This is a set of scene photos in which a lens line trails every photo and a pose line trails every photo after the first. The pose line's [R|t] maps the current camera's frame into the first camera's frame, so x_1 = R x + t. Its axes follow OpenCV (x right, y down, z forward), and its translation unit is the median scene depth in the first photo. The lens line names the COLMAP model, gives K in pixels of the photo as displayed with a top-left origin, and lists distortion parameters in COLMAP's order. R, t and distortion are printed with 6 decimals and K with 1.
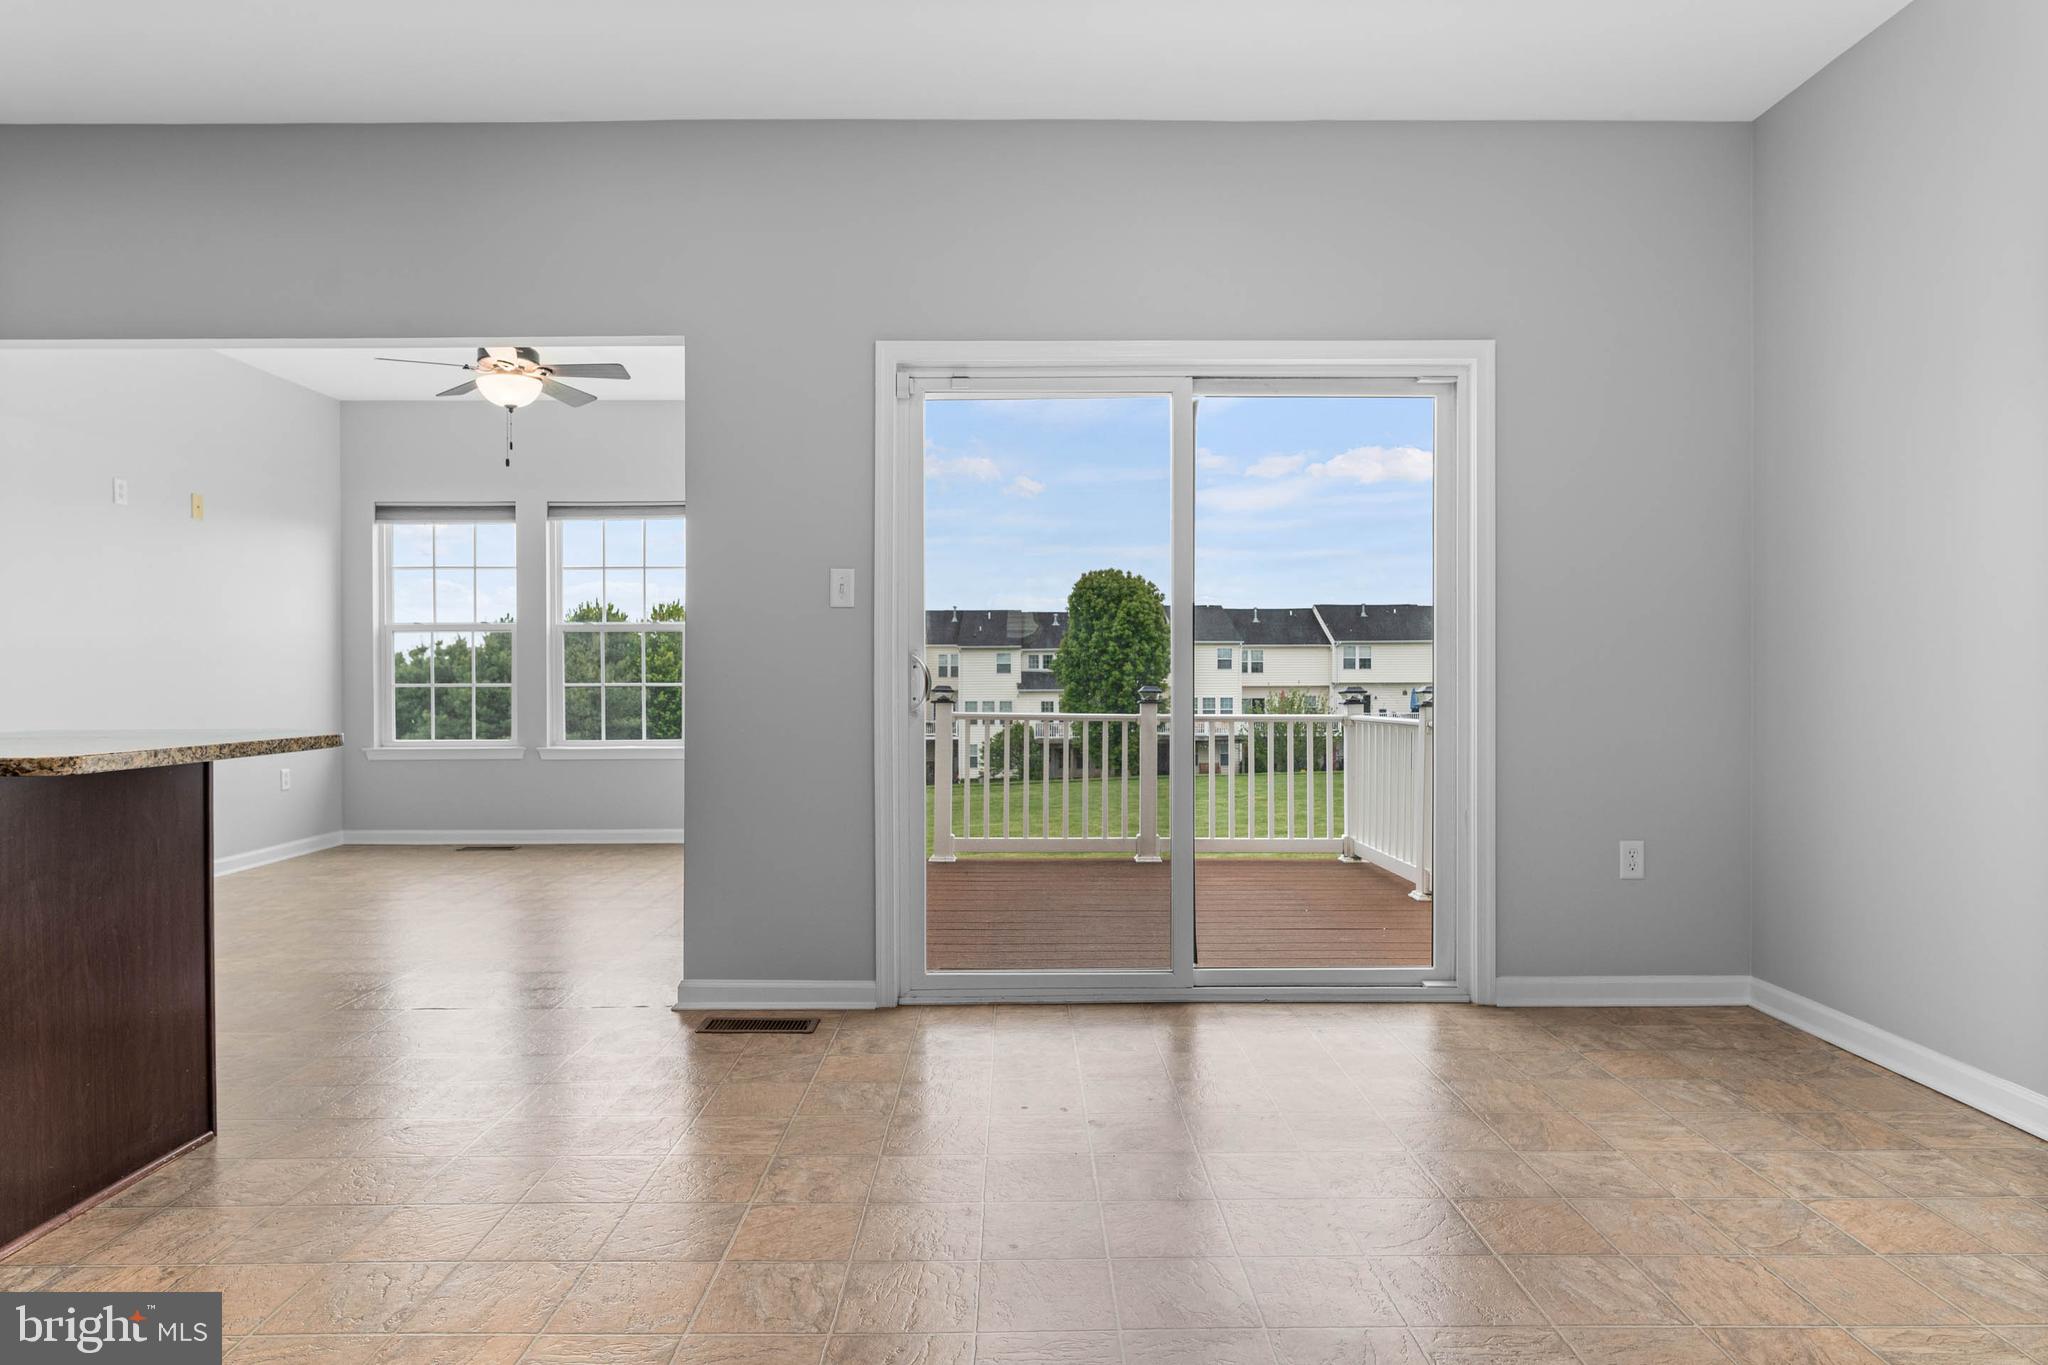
lens RADIAL K [[1185.5, 0, 1024.0], [0, 1185.5, 682.5], [0, 0, 1]] dist [0.003903, -0.000473]
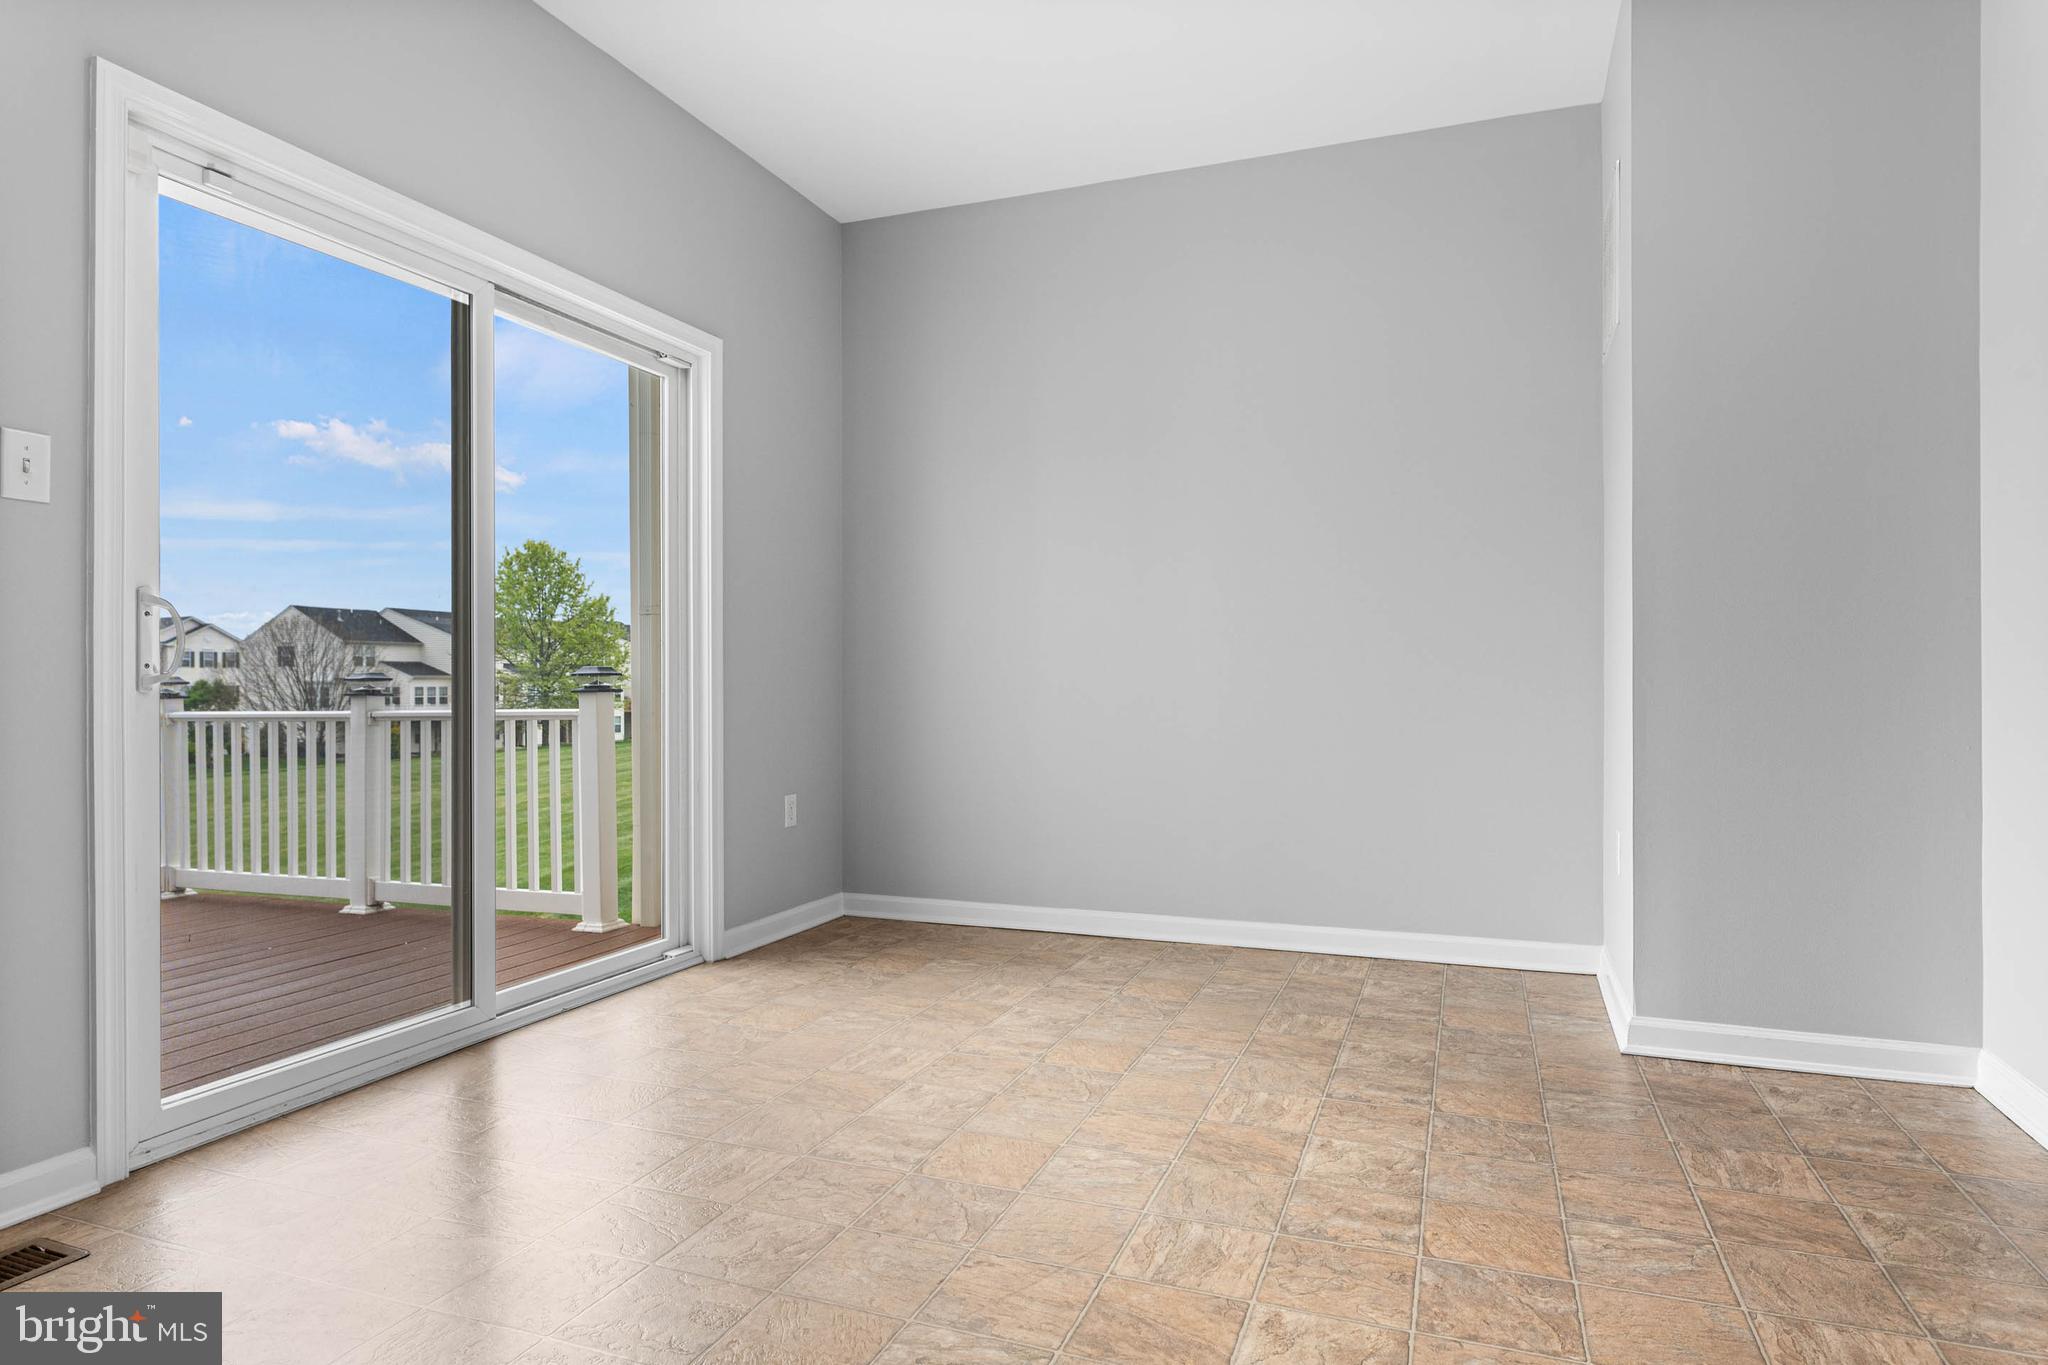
lens RADIAL K [[1185.5, 0, 1024.0], [0, 1185.5, 682.5], [0, 0, 1]] dist [0.003903, -0.000473]
pose [[0.361180, 0.002084, 0.932494, -0.505373], [0.005912, 0.999972, -0.004525, 0.028300], [-0.932478, 0.007147, 0.361157, 0.355930]]
